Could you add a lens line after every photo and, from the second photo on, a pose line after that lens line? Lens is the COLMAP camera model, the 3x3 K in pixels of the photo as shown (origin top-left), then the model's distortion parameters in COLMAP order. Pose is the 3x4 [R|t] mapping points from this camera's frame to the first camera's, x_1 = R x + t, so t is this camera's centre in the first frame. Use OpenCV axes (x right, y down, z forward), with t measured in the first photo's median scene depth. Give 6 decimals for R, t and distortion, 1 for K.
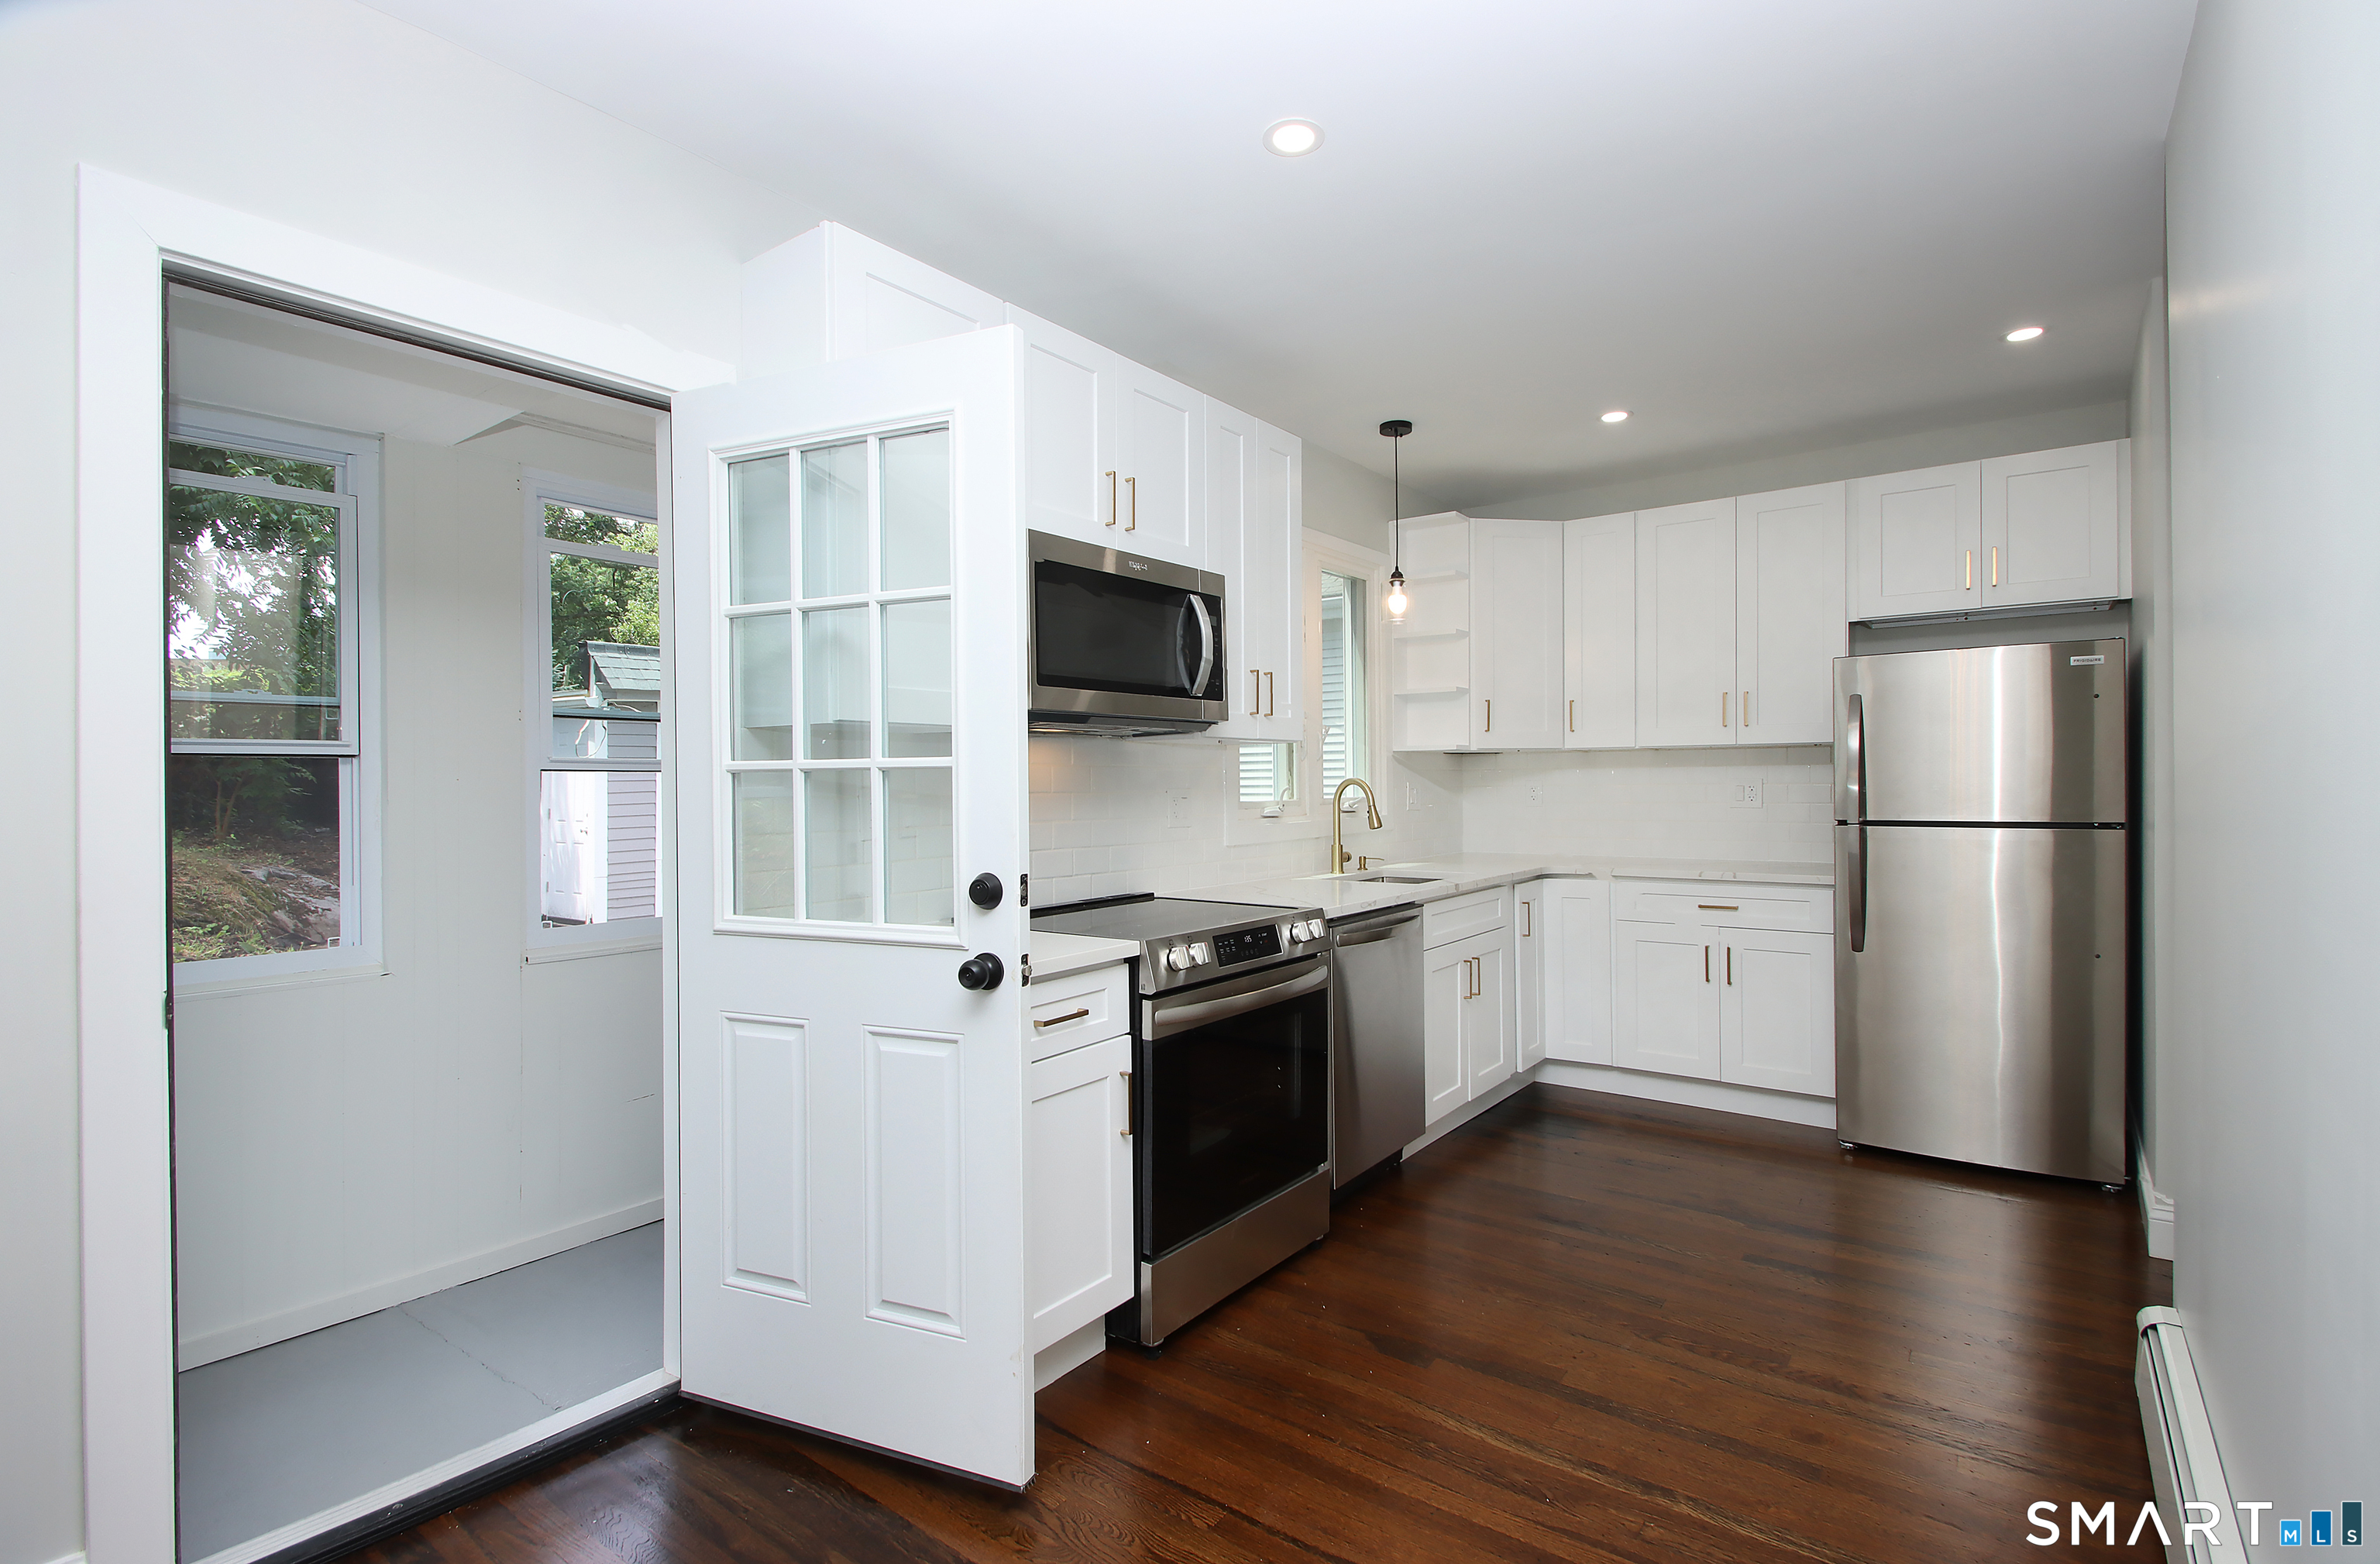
lens RADIAL K [[1136.9, 0, 1186.8], [0, 1136.9, 770.3], [0, 0, 1]] dist [0.009131, -0.008778]
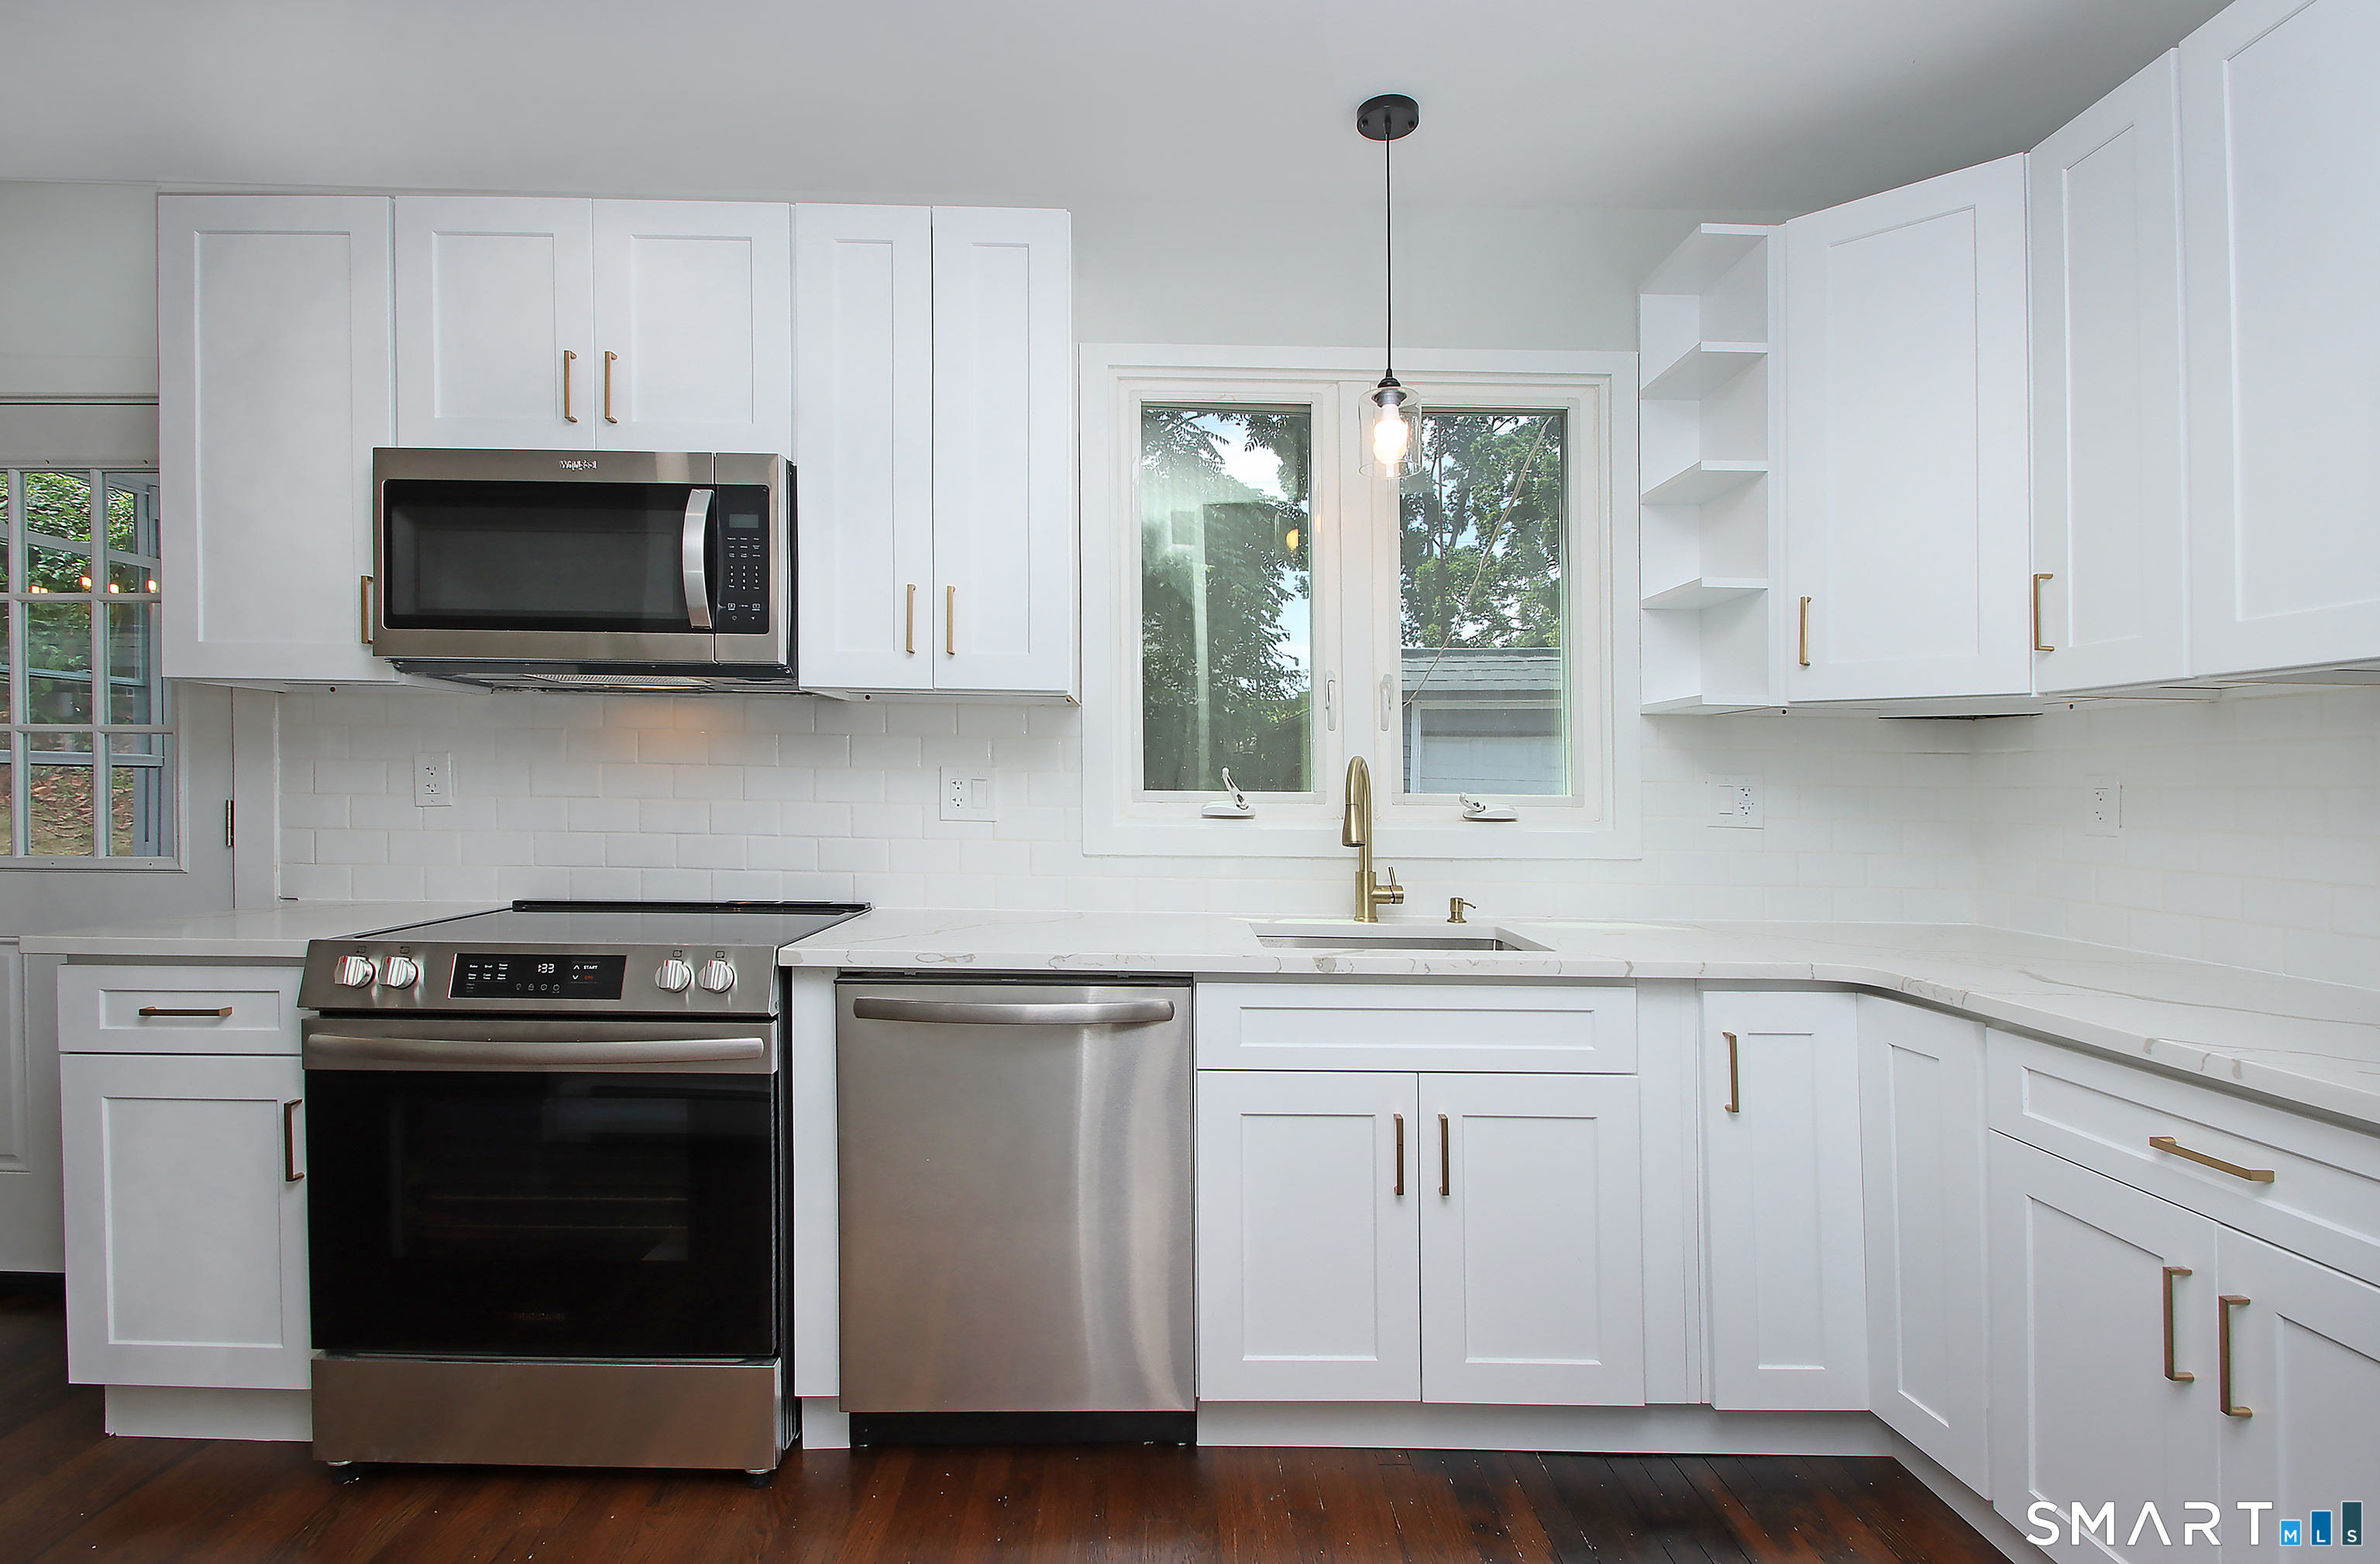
lens RADIAL K [[1136.9, 0, 1219.8], [0, 1136.9, 782.8], [0, 0, 1]] dist [0.009131, -0.008778]
pose [[0.606496, -0.004031, -0.795076, 0.787108], [-0.006507, 0.999928, -0.010033, 0.037024], [0.795060, 0.011259, 0.606426, 0.835349]]
